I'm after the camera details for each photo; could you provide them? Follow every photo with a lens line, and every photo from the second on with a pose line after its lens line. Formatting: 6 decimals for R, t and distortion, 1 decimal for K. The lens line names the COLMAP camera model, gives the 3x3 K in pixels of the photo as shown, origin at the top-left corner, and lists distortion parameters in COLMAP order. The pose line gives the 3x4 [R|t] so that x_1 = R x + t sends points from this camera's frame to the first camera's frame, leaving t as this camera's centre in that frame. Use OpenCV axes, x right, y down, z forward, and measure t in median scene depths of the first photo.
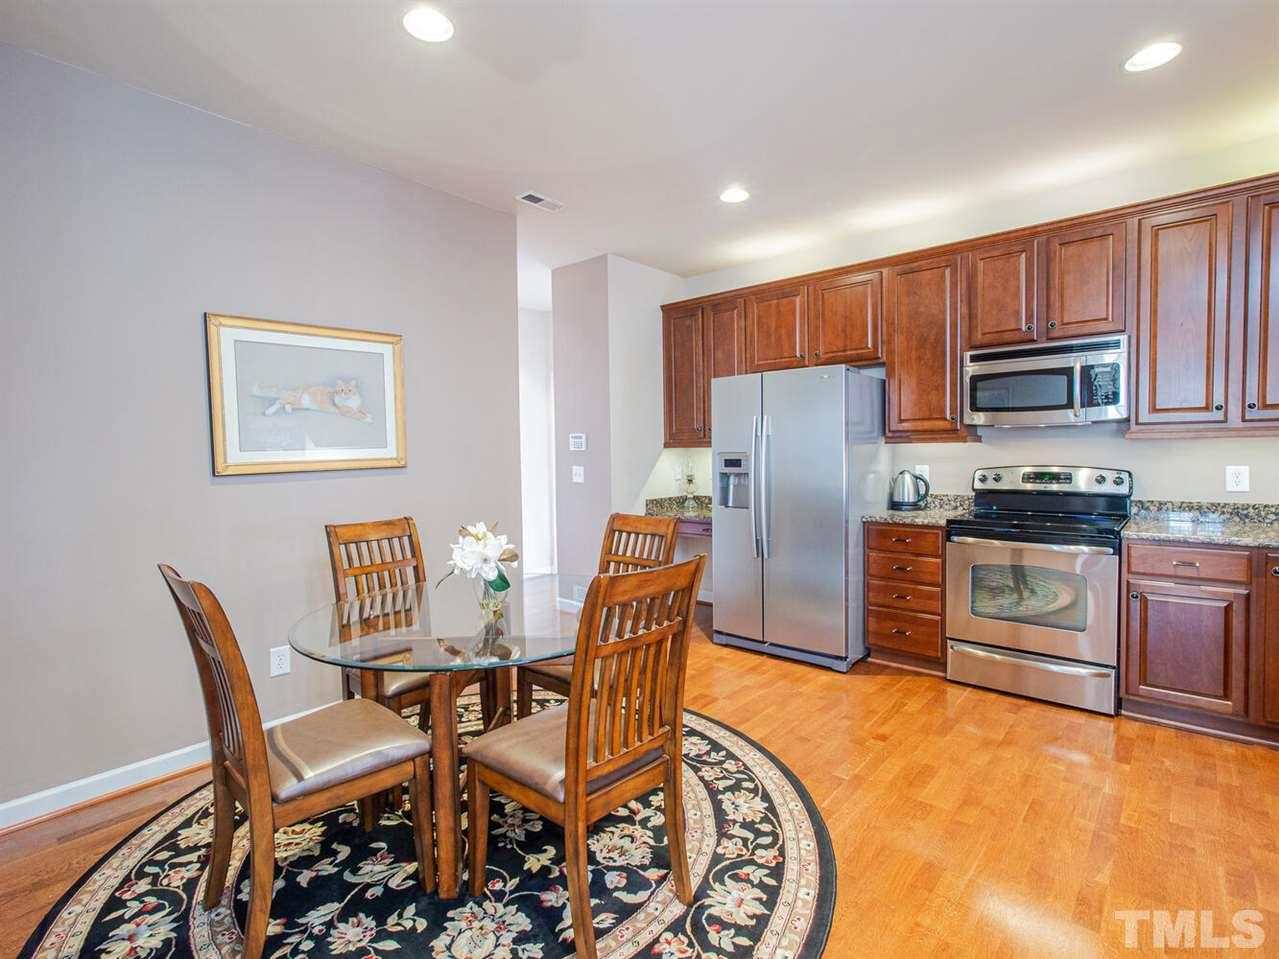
lens RADIAL K [[624.1, 0, 635.9], [0, 624.1, 473.3], [0, 0, 1]] dist [0.003912, 0.000870]
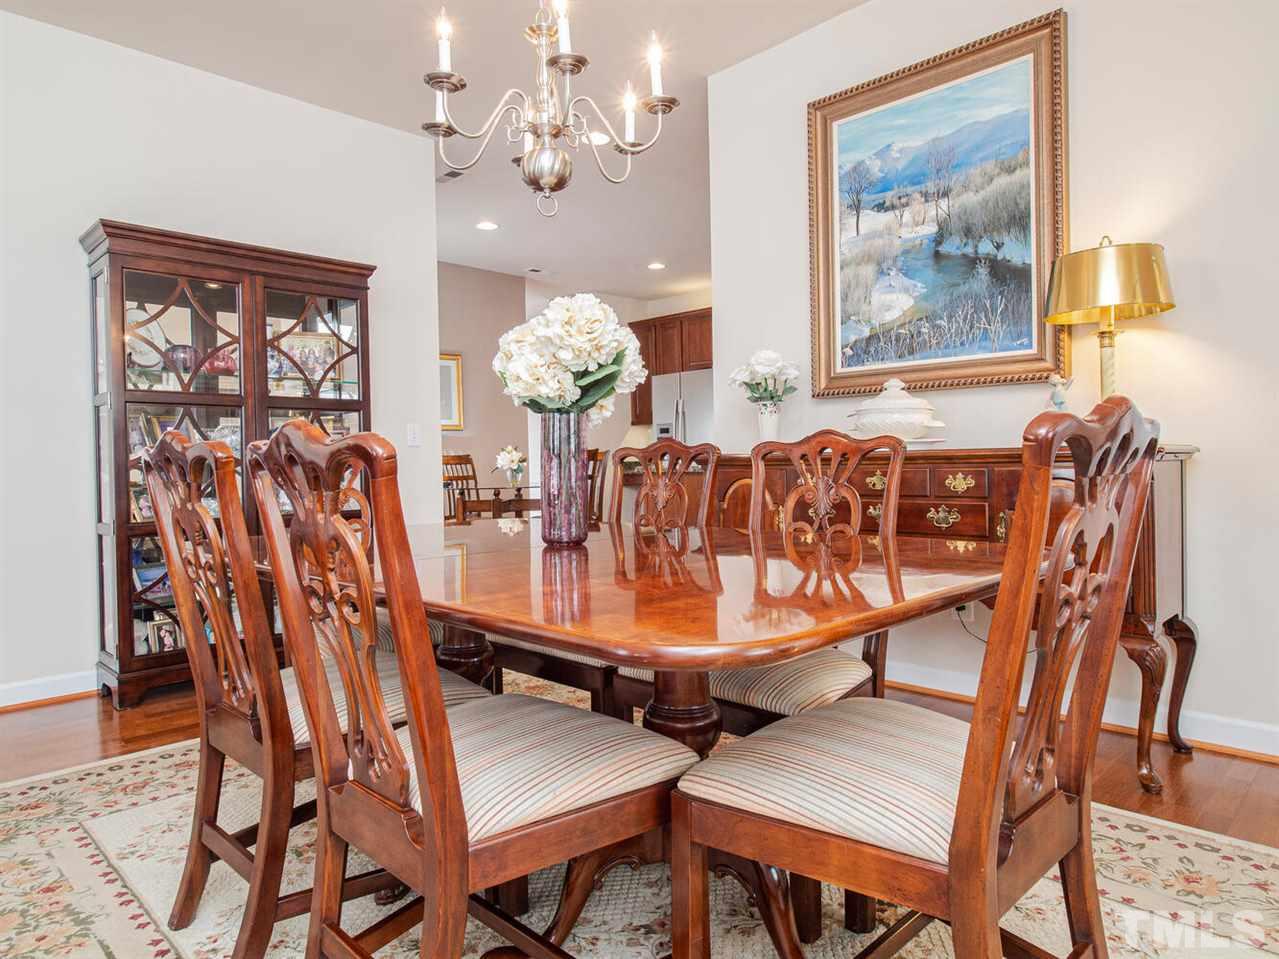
lens RADIAL K [[810.2, 0, 644.6], [0, 810.2, 471.3], [0, 0, 1]] dist [0.002958, 0.002913]
pose [[0.998914, -0.005923, -0.046210, 0.241881], [0.004958, 0.999768, -0.020982, 0.153760], [0.046324, 0.020730, 0.998711, -1.233078]]
